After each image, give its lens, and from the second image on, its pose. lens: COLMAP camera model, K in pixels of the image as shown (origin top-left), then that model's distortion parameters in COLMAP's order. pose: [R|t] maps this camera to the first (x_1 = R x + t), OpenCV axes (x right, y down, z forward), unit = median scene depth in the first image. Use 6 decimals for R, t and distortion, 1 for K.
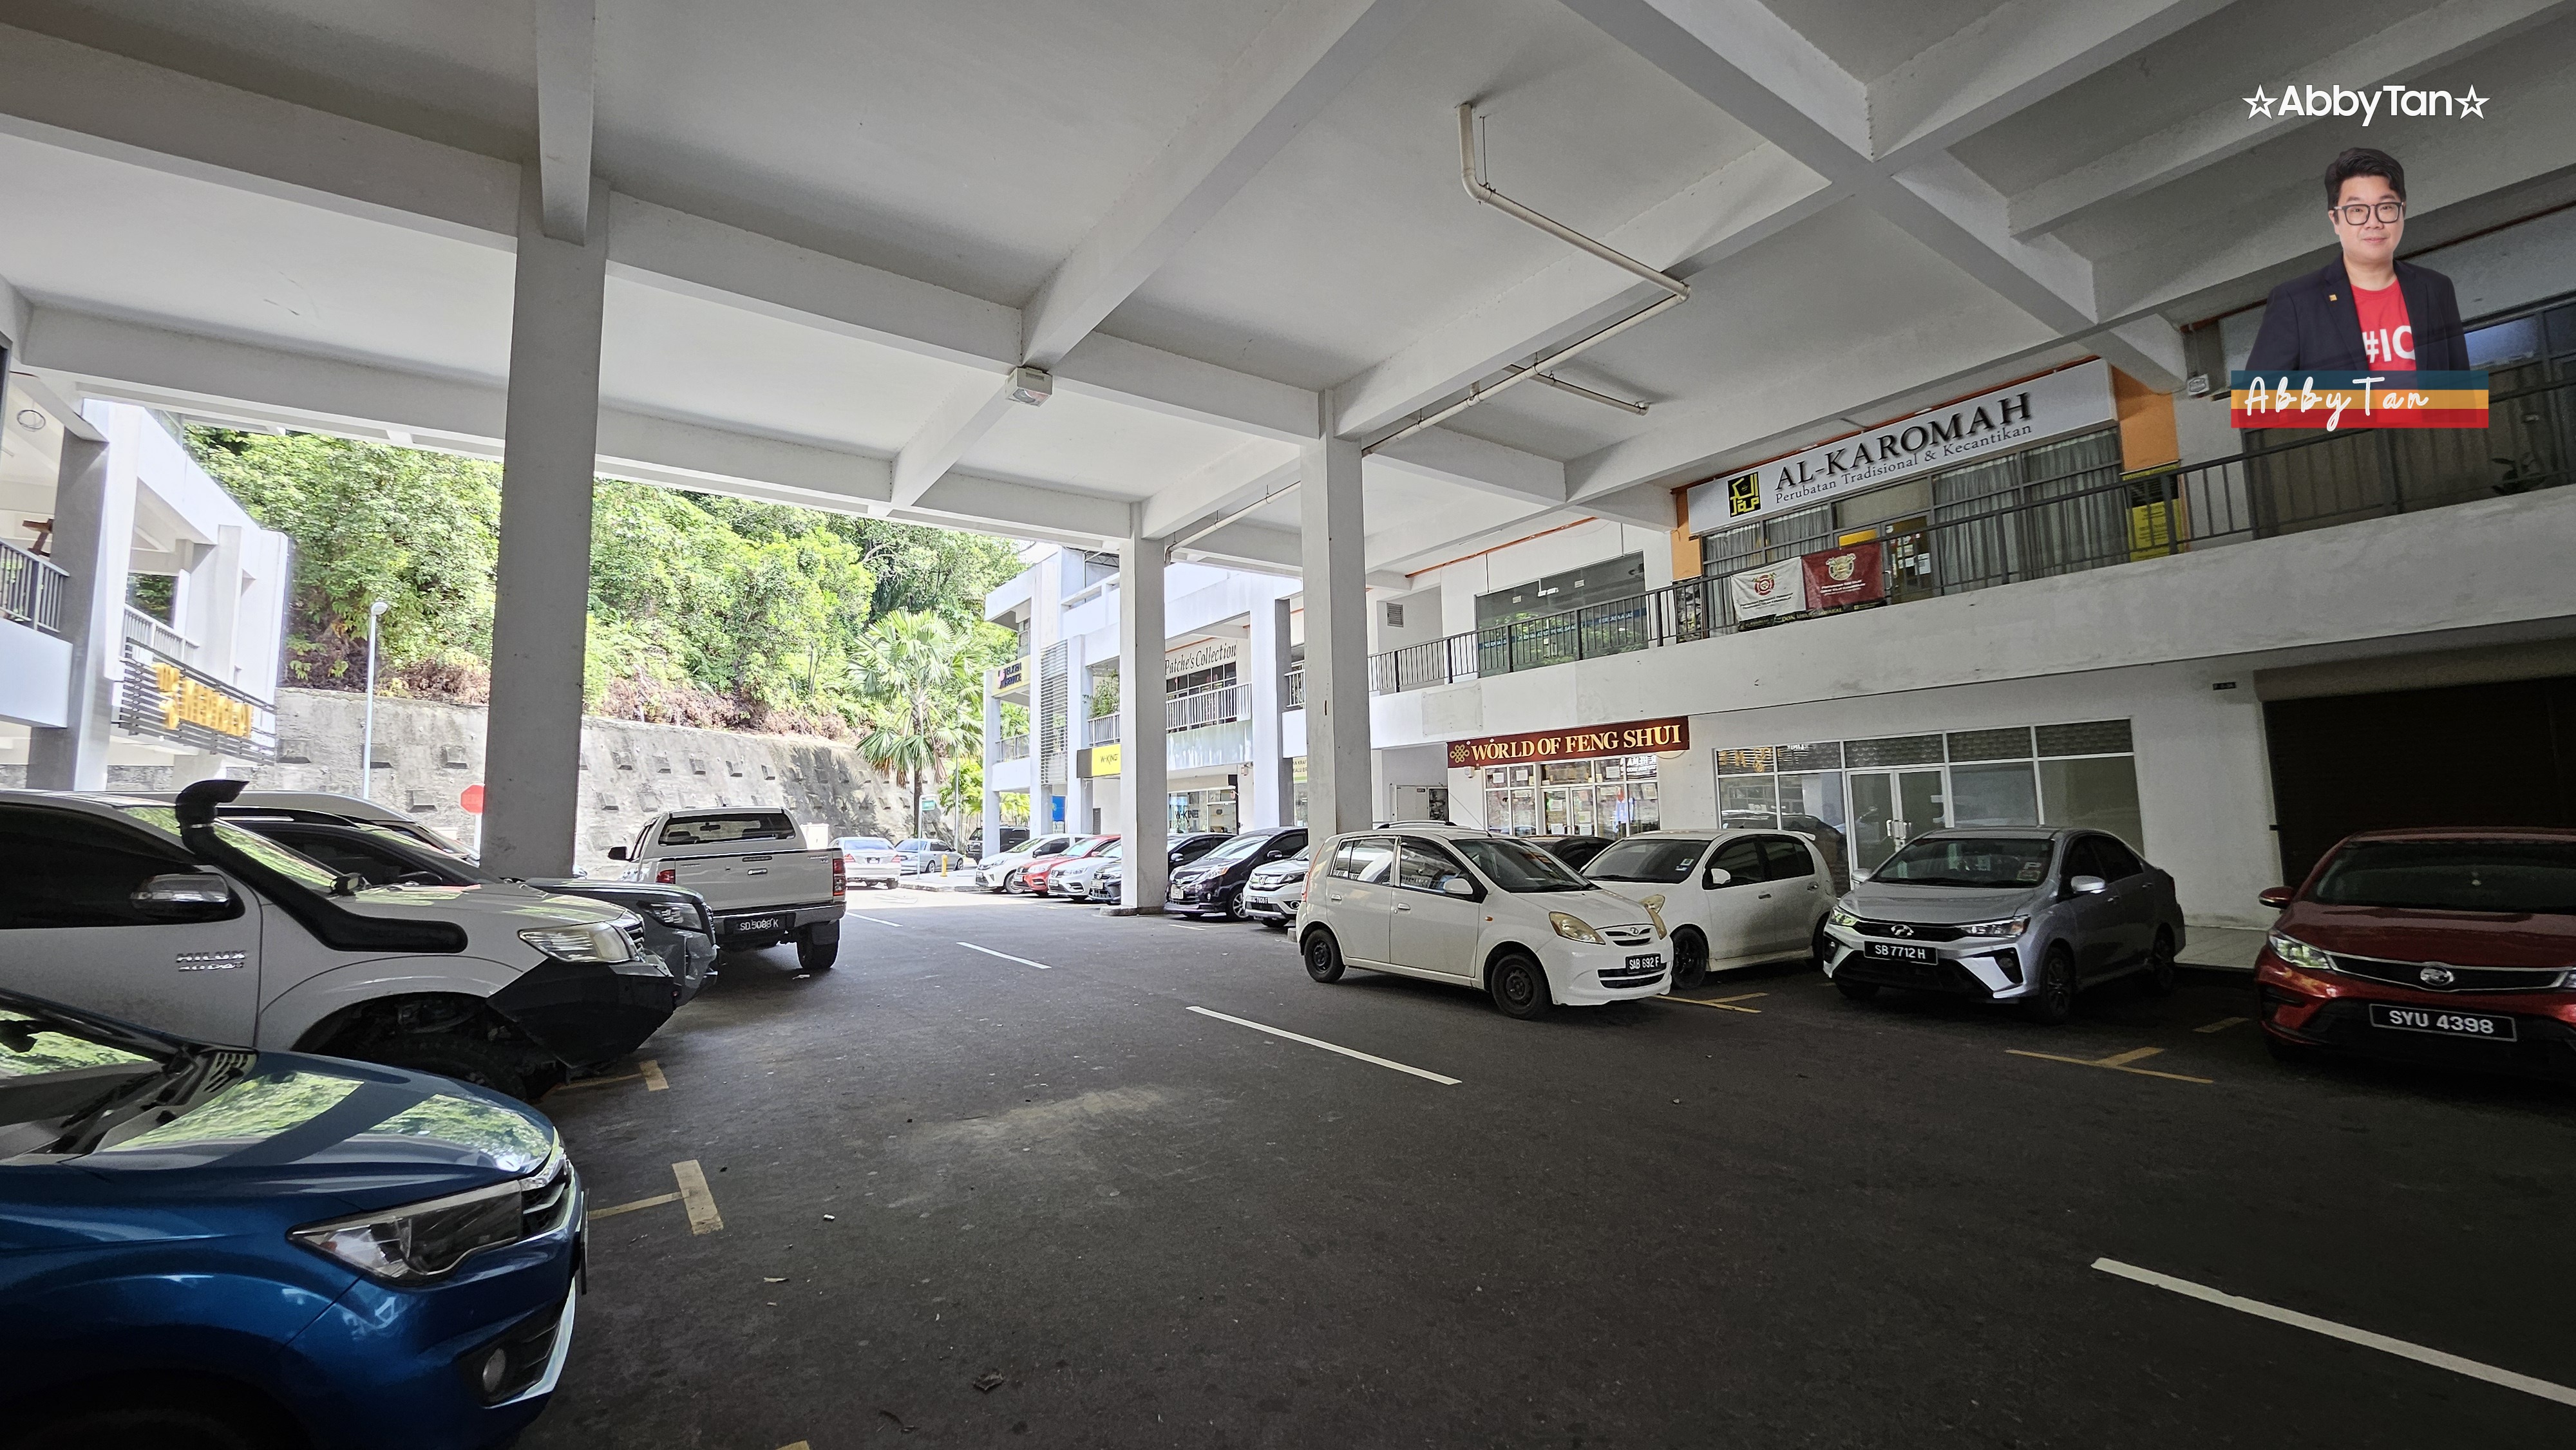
lens RADIAL K [[1017.8, 0, 1299.5], [0, 1017.8, 716.6], [0, 0, 1]] dist [0.014029, -0.000770]
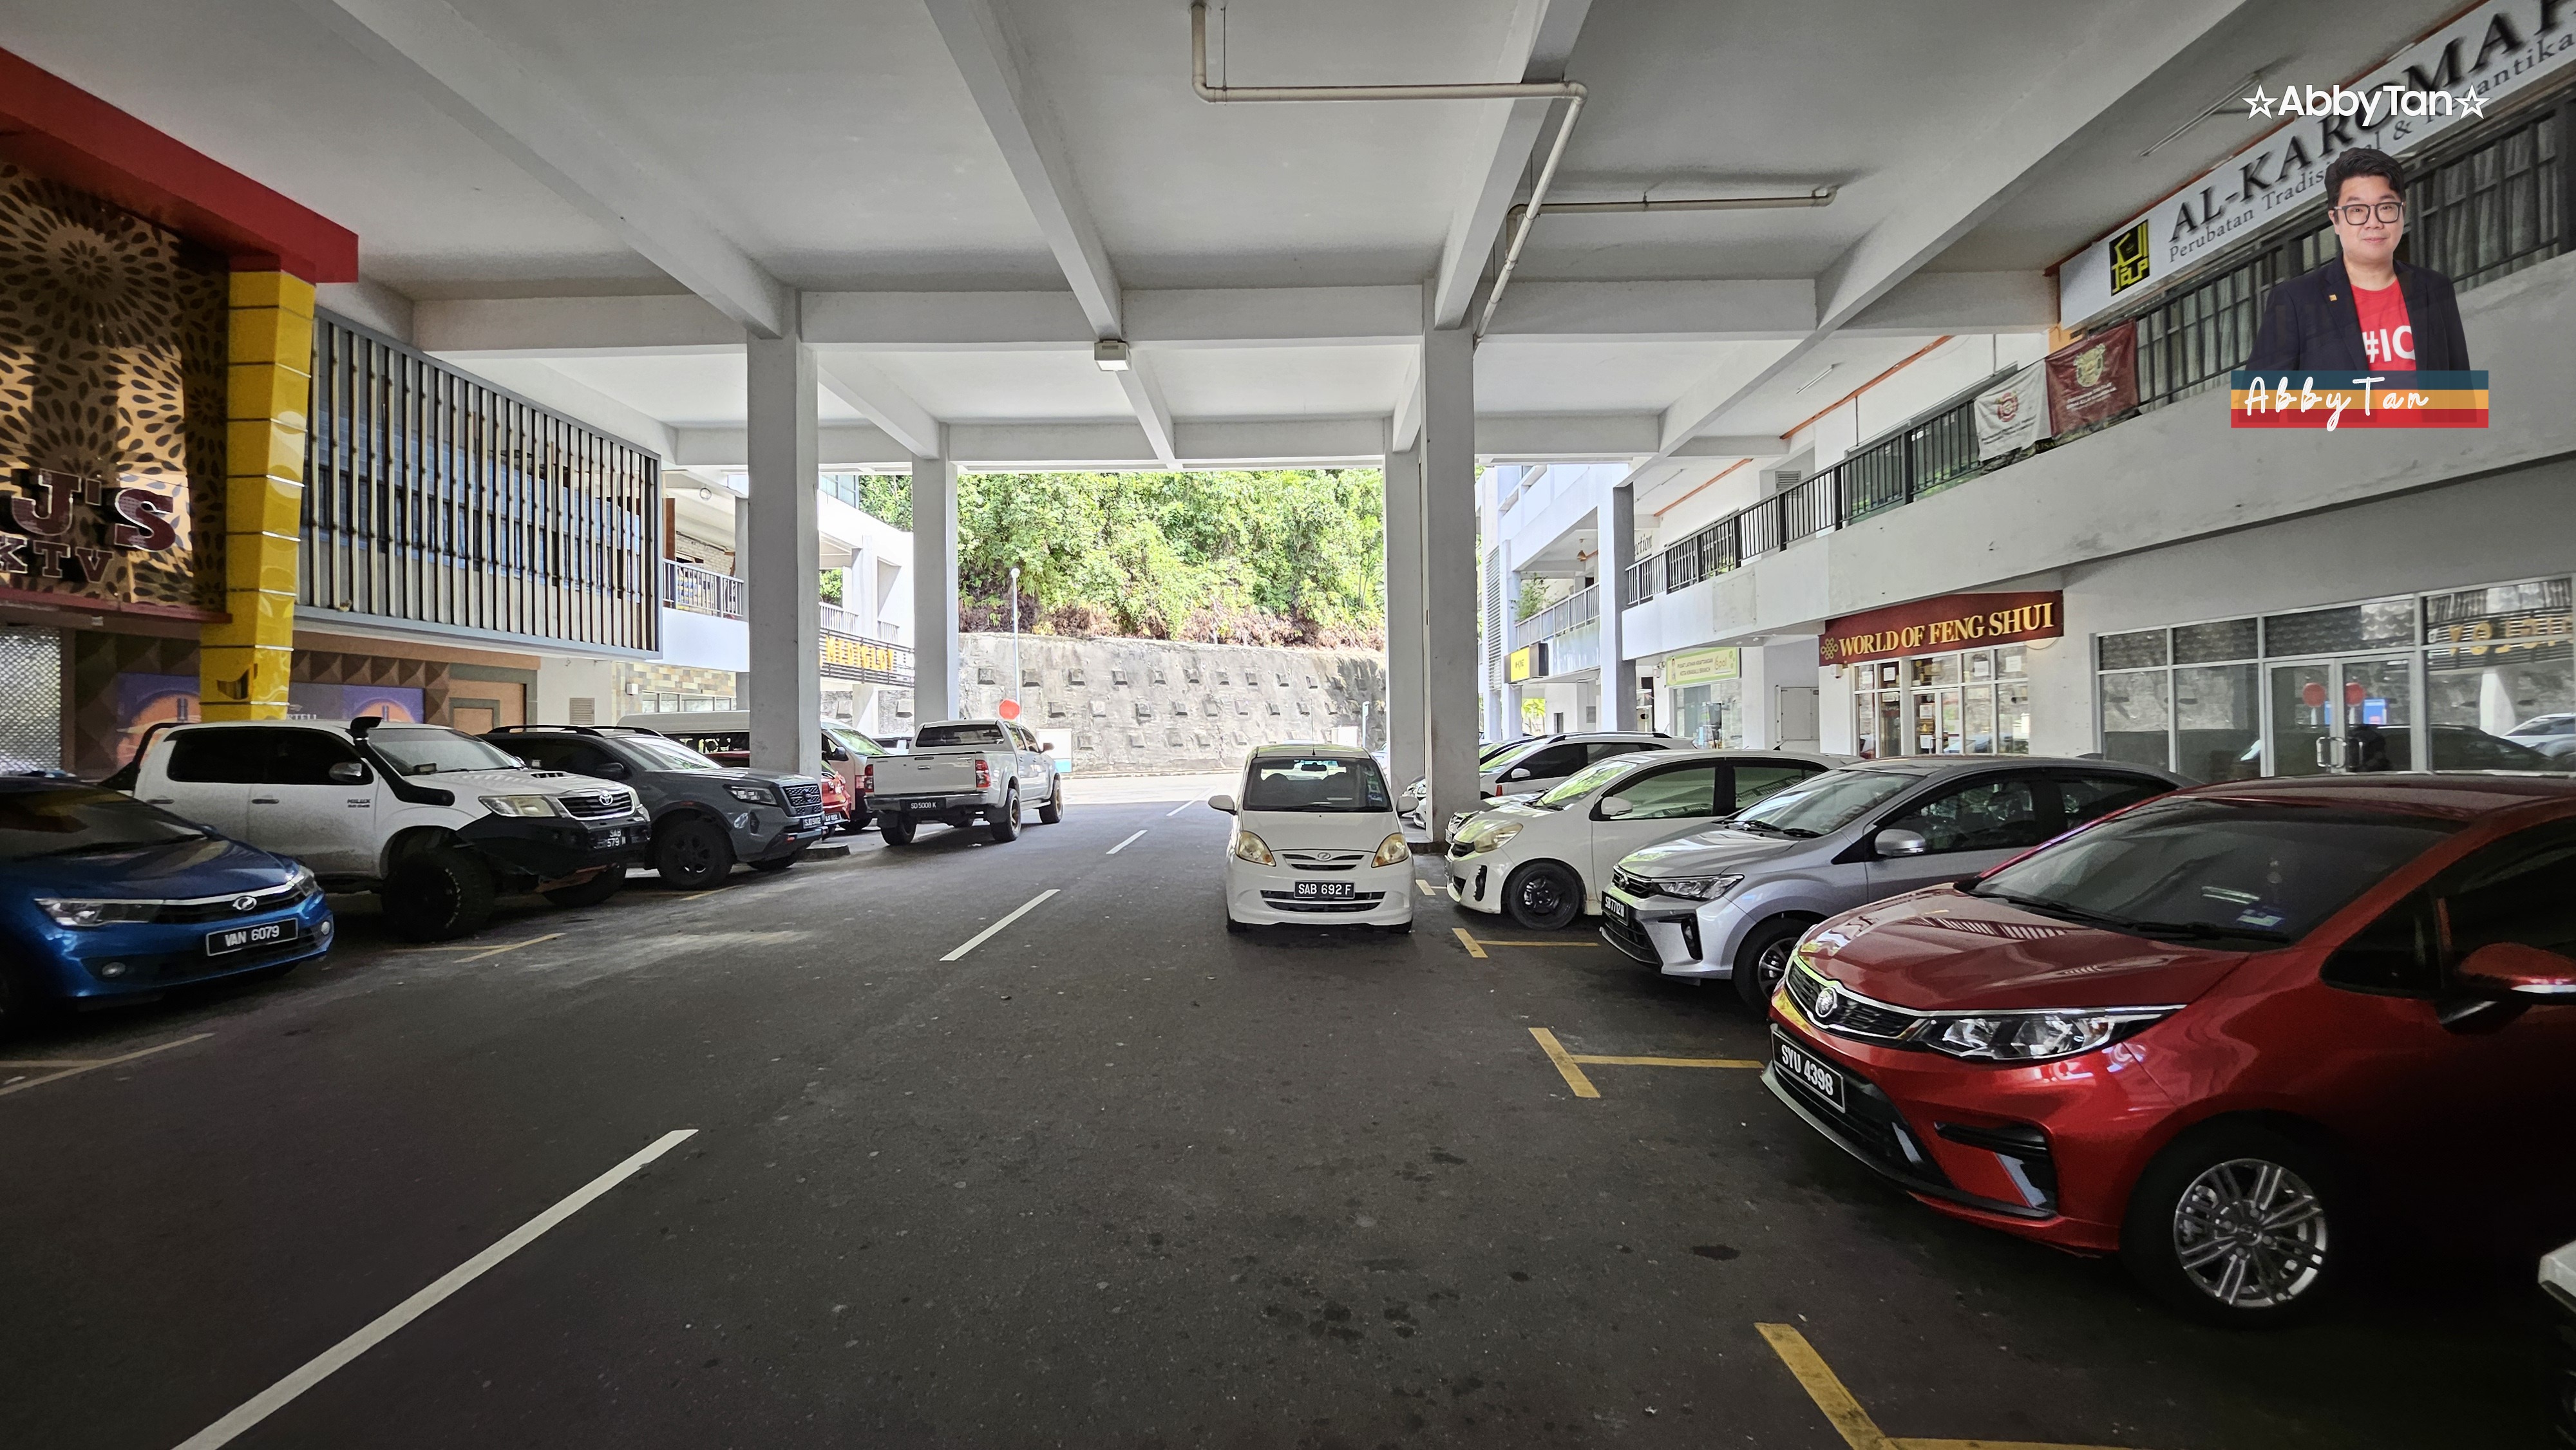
lens RADIAL K [[1026.7, 0, 1299.0], [0, 1026.7, 724.2], [0, 0, 1]] dist [-0.007280, 0.006621]
pose [[0.814175, 0.003697, -0.580608, 0.482373], [0.057188, 0.994607, 0.086527, 0.000852], [0.577796, -0.103652, 0.809572, 0.119308]]
